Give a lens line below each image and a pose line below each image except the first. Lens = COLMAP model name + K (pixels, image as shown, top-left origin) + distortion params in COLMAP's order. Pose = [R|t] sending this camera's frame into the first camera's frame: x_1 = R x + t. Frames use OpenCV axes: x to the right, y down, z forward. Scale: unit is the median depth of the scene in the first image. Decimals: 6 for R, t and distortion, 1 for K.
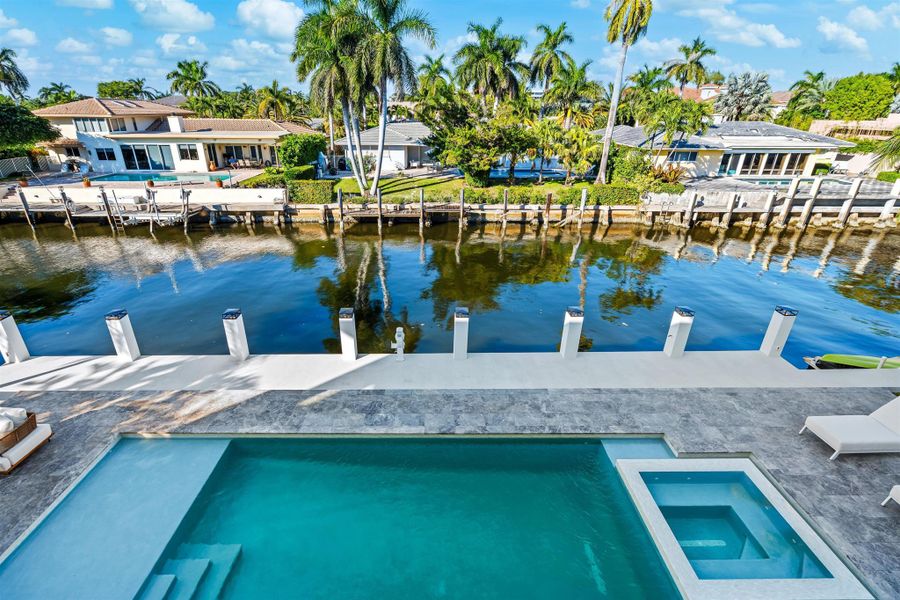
lens RADIAL K [[421.8, 0, 430.5], [0, 421.8, 297.9], [0, 0, 1]] dist [-0.008716, 0.000036]
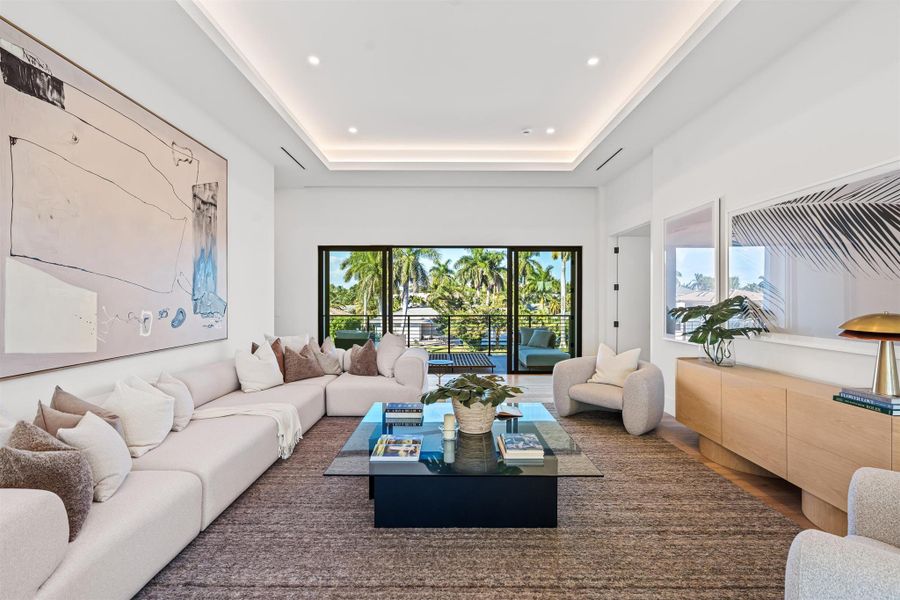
lens RADIAL K [[403.6, 0, 448.2], [0, 403.6, 300.2], [0, 0, 1]] dist [-0.002958, 0.000834]
pose [[0.999829, -0.004714, 0.017893, 0.008554], [0.011513, 0.915508, -0.402136, 0.097992], [-0.014485, 0.402273, 0.915405, -0.232146]]
